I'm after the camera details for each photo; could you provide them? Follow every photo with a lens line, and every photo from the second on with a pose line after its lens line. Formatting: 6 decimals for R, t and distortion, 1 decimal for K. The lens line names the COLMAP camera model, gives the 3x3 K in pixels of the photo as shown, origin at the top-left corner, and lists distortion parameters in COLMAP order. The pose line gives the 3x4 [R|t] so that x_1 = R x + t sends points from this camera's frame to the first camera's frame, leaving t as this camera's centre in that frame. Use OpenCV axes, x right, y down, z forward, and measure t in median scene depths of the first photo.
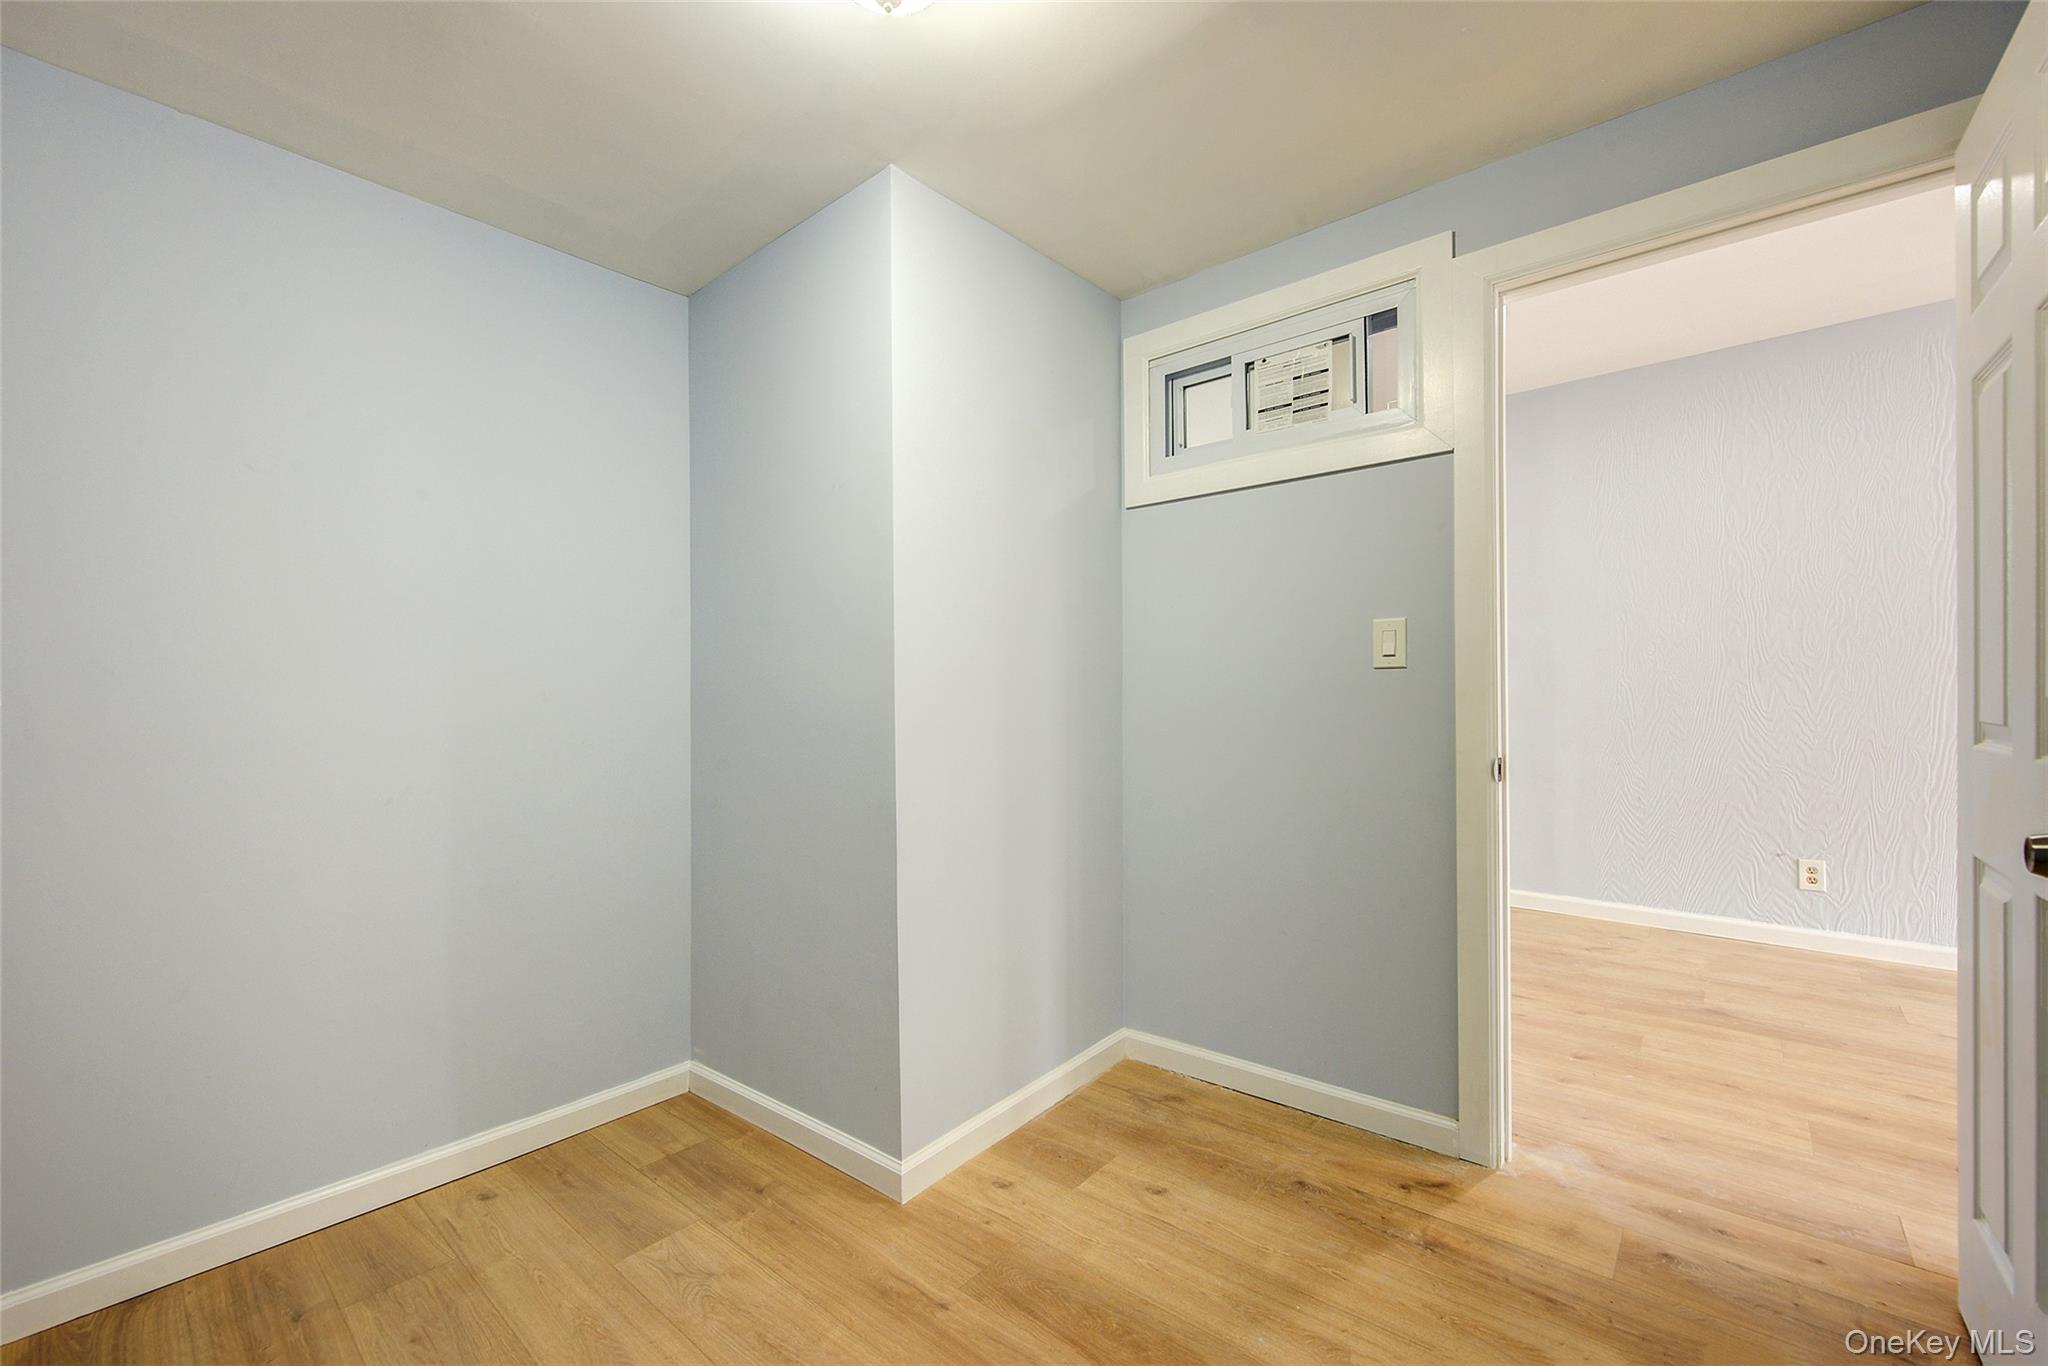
lens RADIAL K [[818.5, 0, 1024.3], [0, 818.5, 698.8], [0, 0, 1]] dist [0.004876, -0.002699]
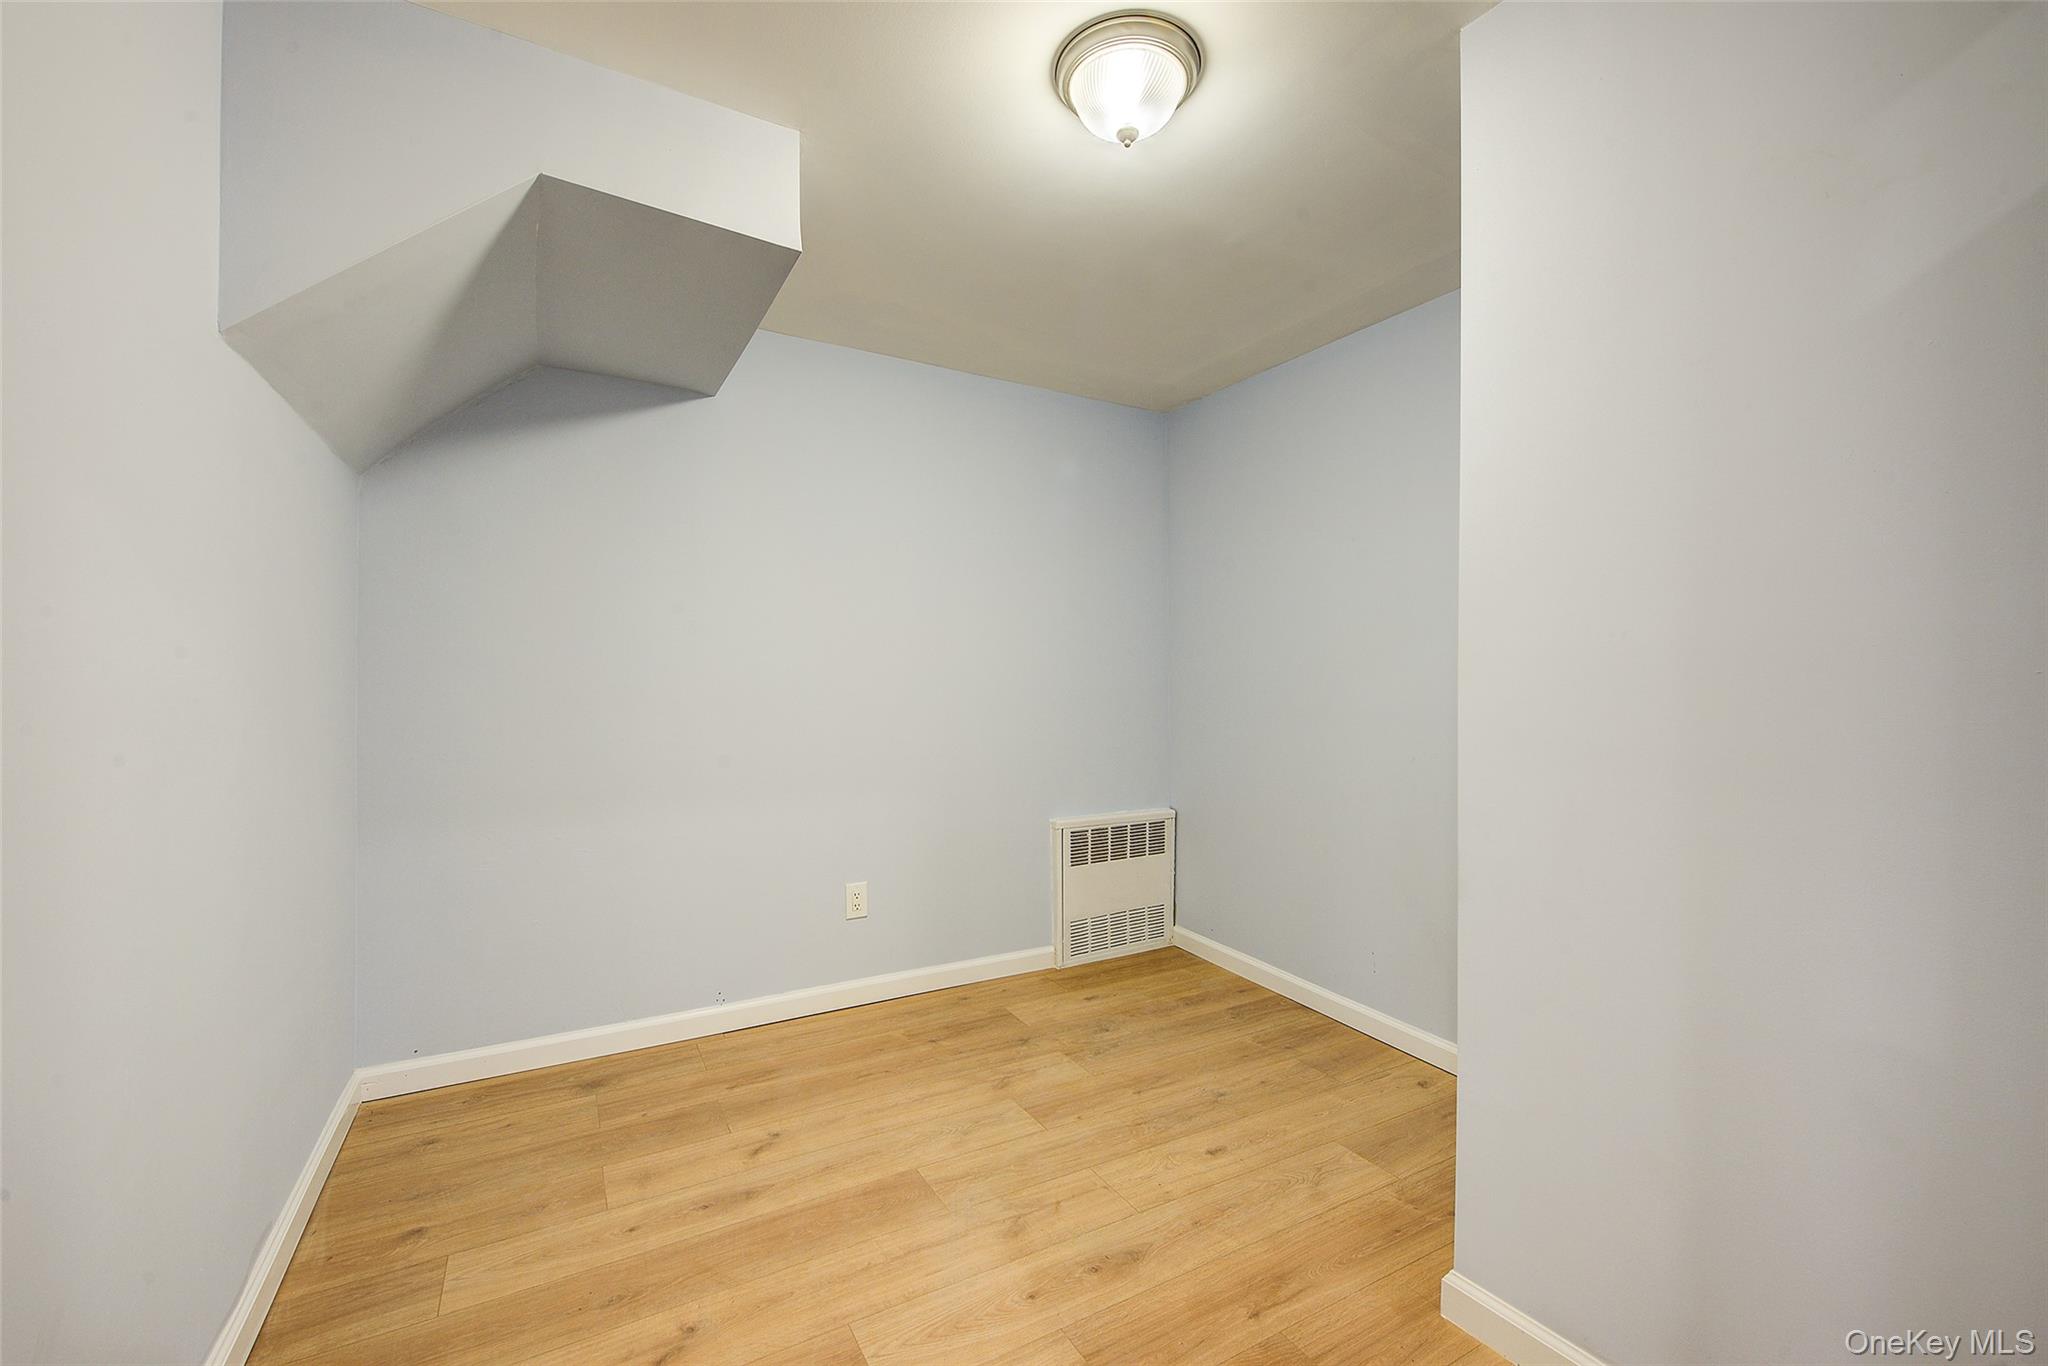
lens RADIAL K [[818.5, 0, 1032.2], [0, 818.5, 695.2], [0, 0, 1]] dist [0.004876, -0.002699]
pose [[-0.324650, 0.028744, -0.945397, 0.710542], [-0.004678, 0.999477, 0.031995, -0.025269], [0.945823, 0.014810, -0.324346, 0.838401]]
